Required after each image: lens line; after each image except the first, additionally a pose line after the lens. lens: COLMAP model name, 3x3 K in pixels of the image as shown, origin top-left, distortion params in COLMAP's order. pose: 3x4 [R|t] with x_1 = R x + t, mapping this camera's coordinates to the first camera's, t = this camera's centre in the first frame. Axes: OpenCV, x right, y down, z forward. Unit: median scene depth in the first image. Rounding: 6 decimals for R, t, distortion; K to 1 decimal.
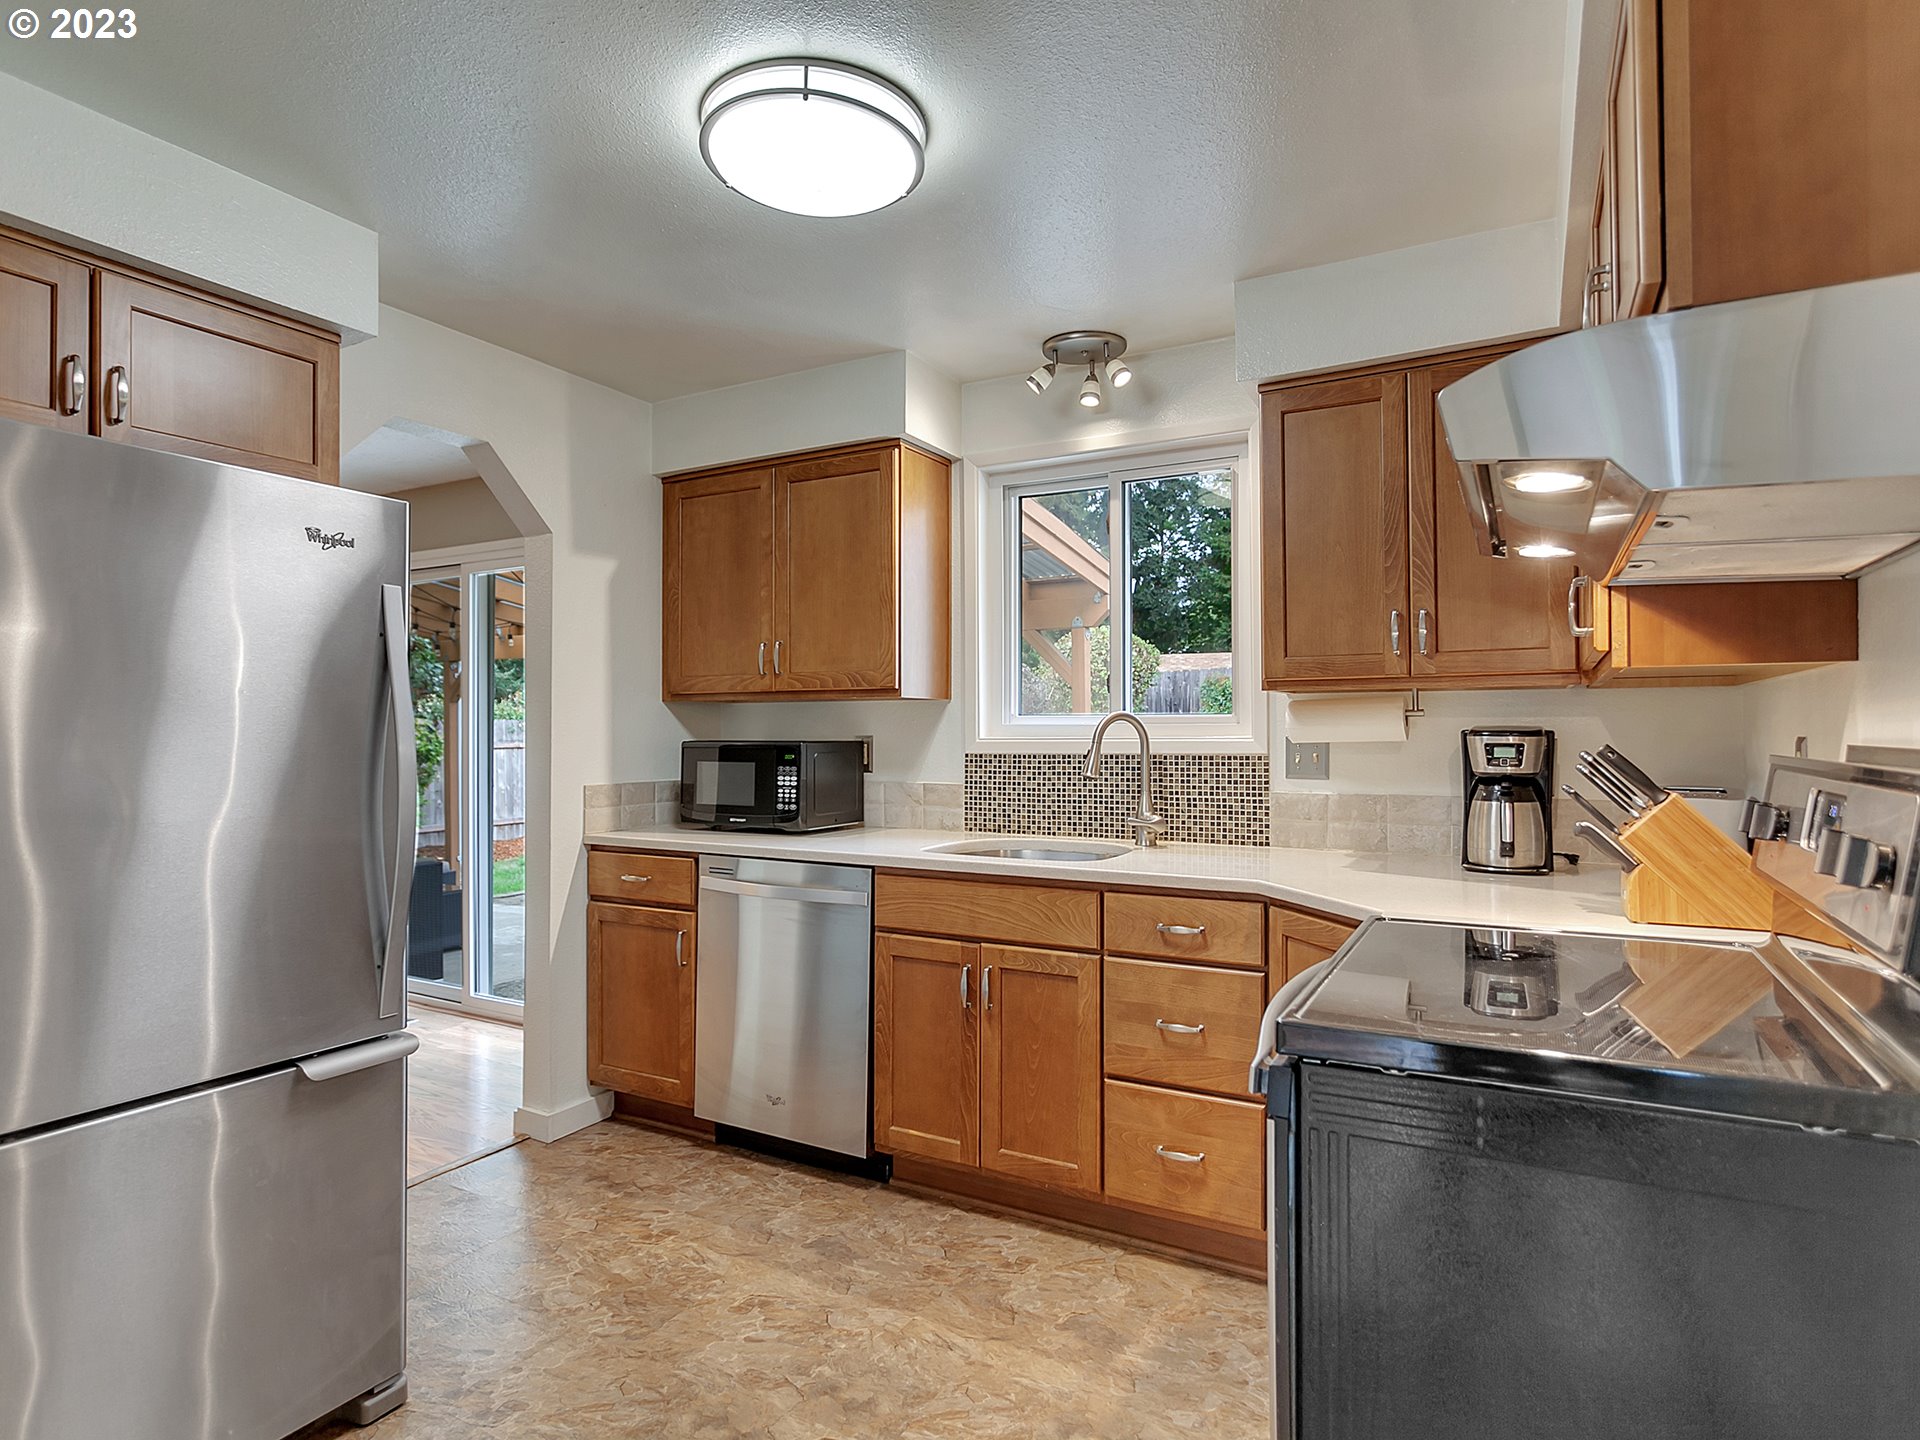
lens RADIAL K [[1043.5, 0, 940.3], [0, 1043.5, 719.9], [0, 0, 1]] dist [-0.010232, 0.004832]
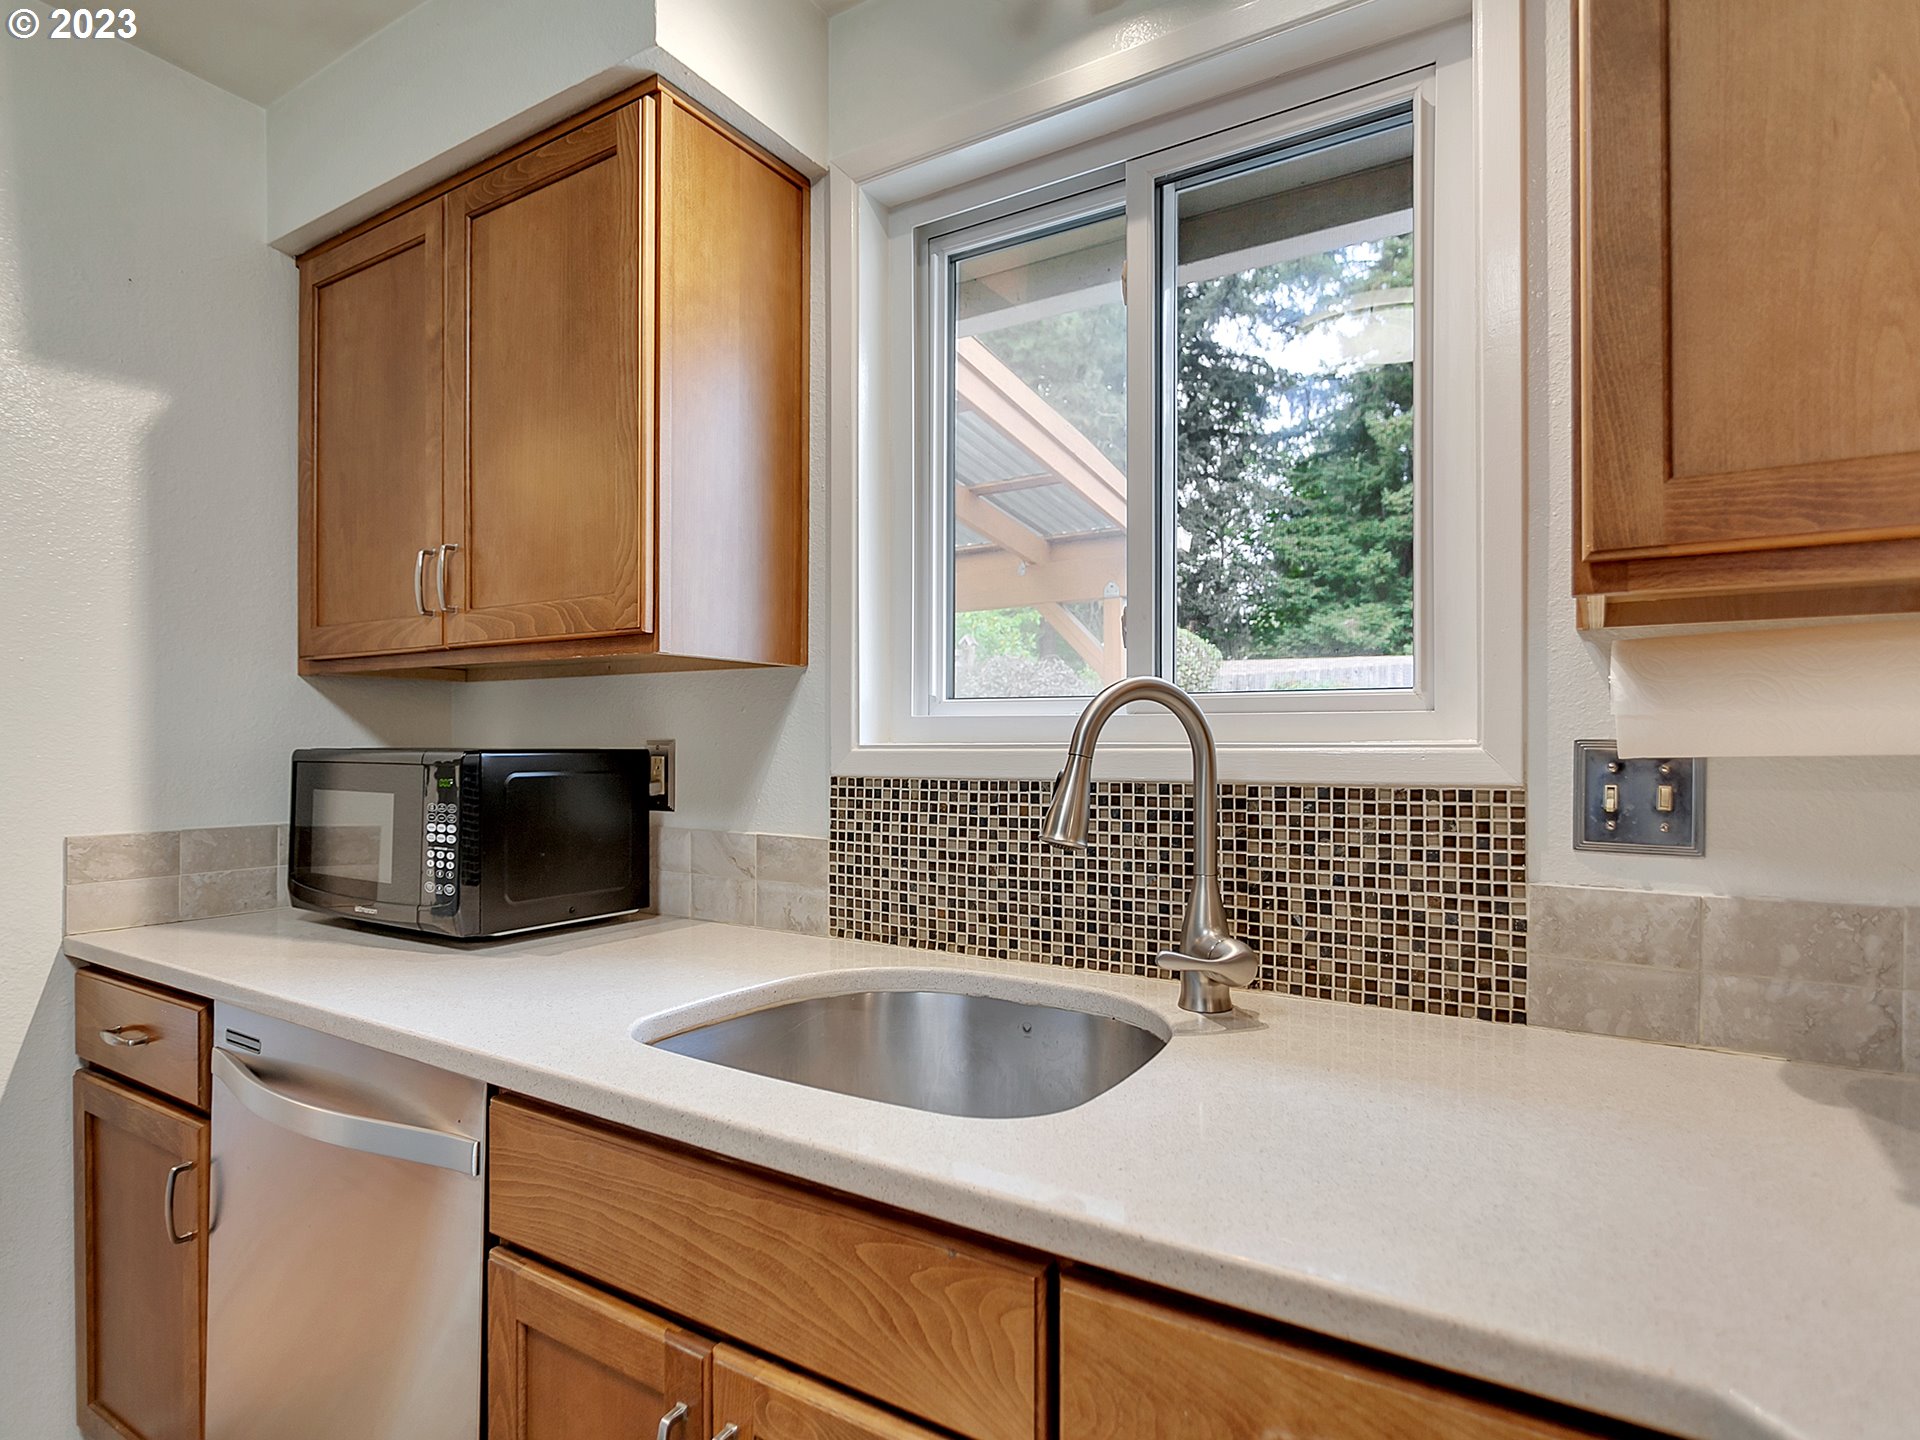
lens RADIAL K [[1031.8, 0, 960.0], [0, 1031.8, 745.8], [0, 0, 1]] dist [-0.022785, 0.005707]
pose [[0.999262, 0.003176, -0.038288, 0.109936], [-0.002635, 0.999896, 0.014167, 0.011782], [0.038329, -0.014056, 0.999166, 0.563190]]
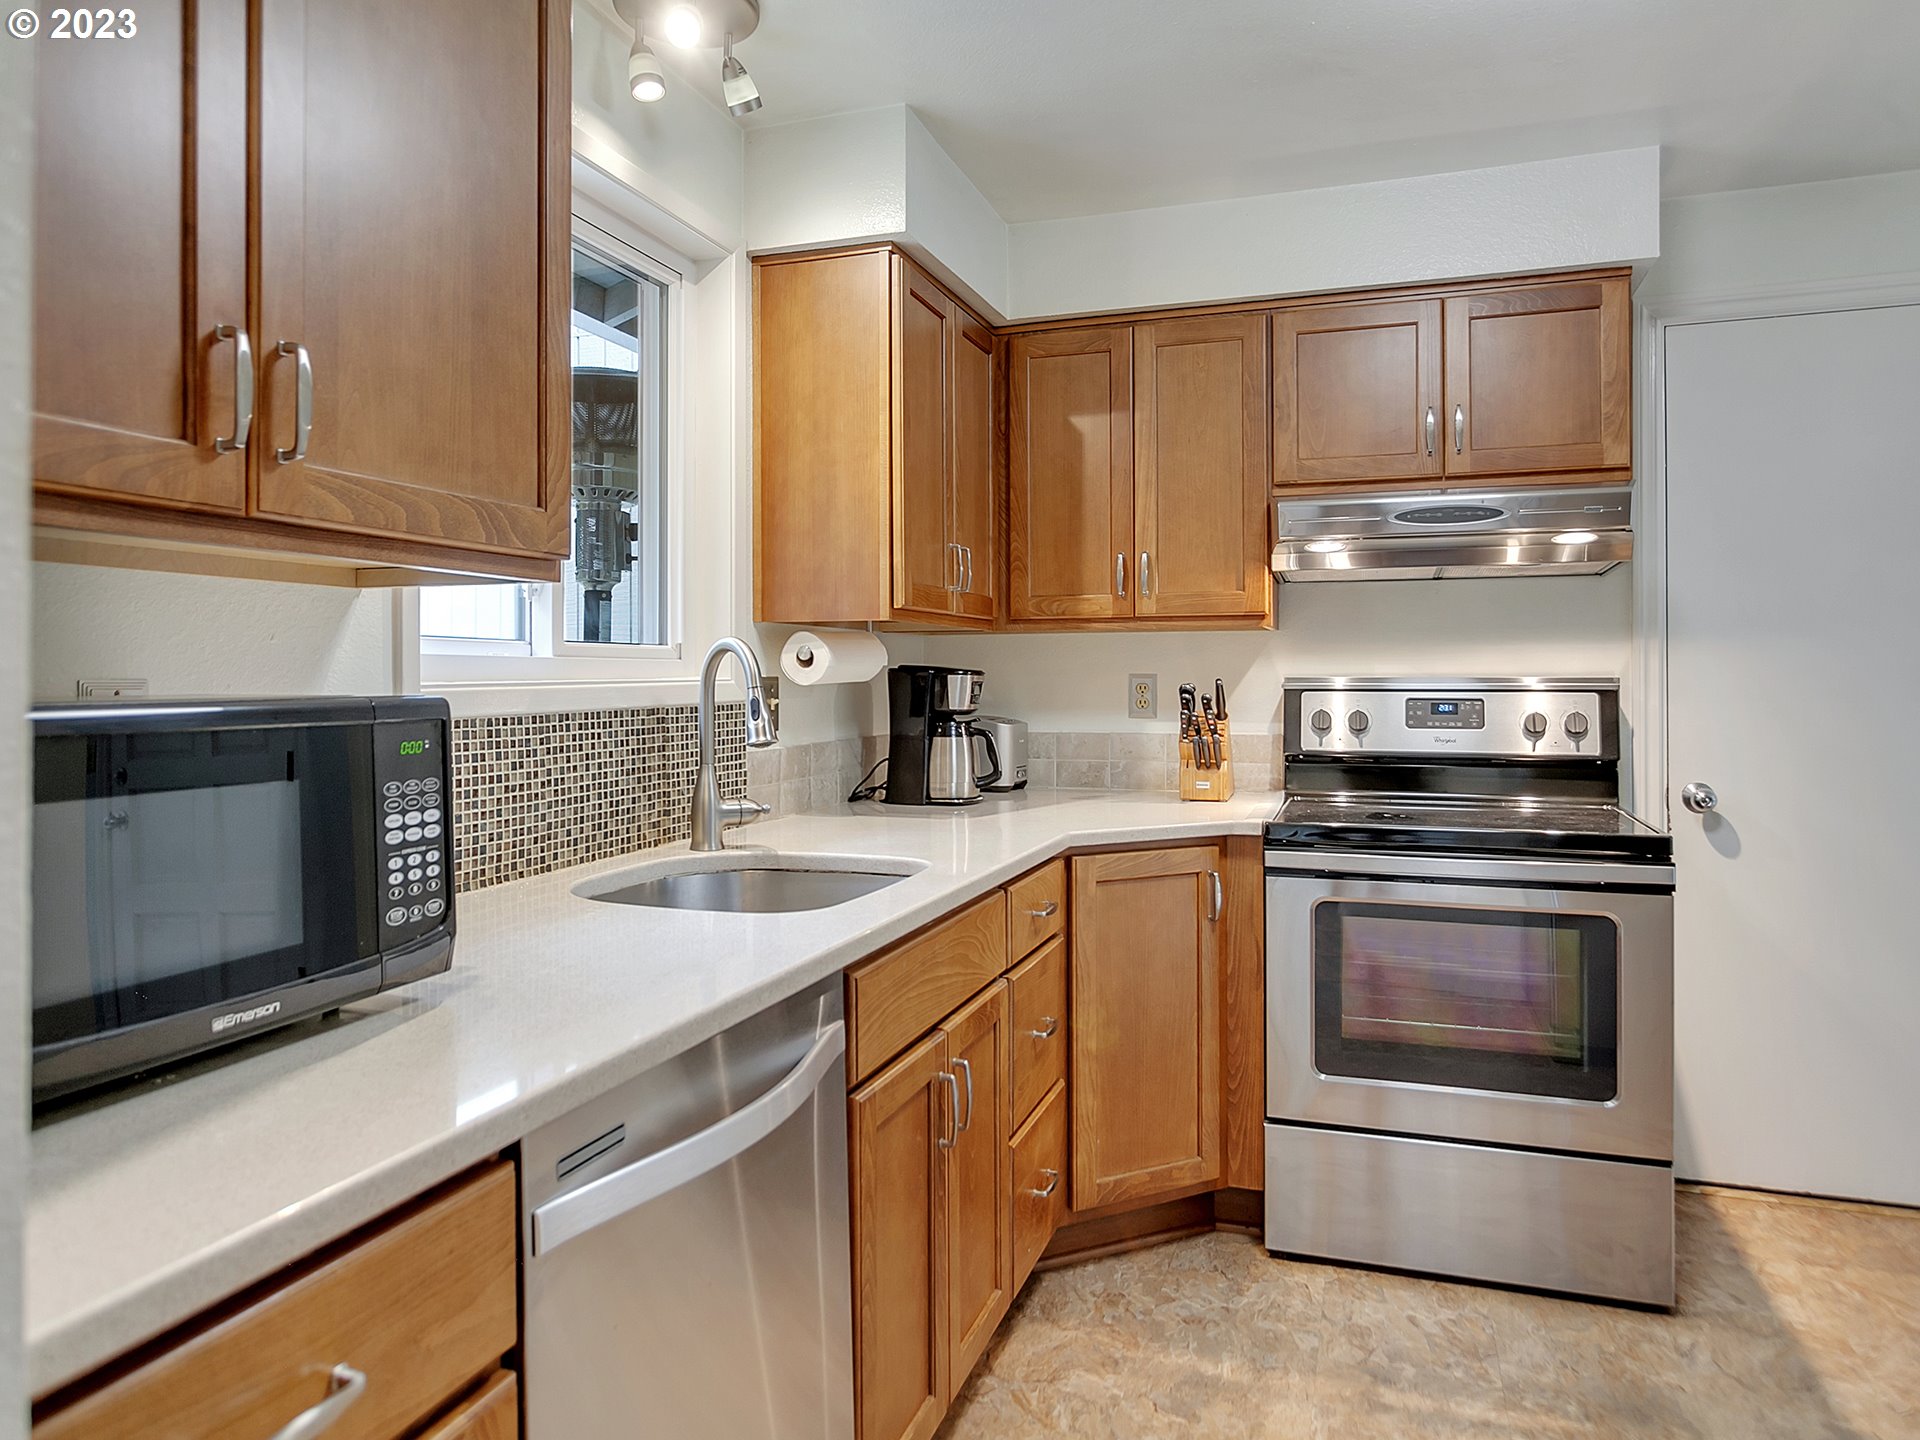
lens RADIAL K [[1274.1, 0, 934.3], [0, 1274.1, 668.1], [0, 0, 1]] dist [-0.002136, 0.001570]
pose [[-0.178447, 0.007400, 0.983922, -0.558601], [-0.007464, 0.999933, -0.008874, 0.014856], [-0.983921, -0.008928, -0.178380, 0.948915]]
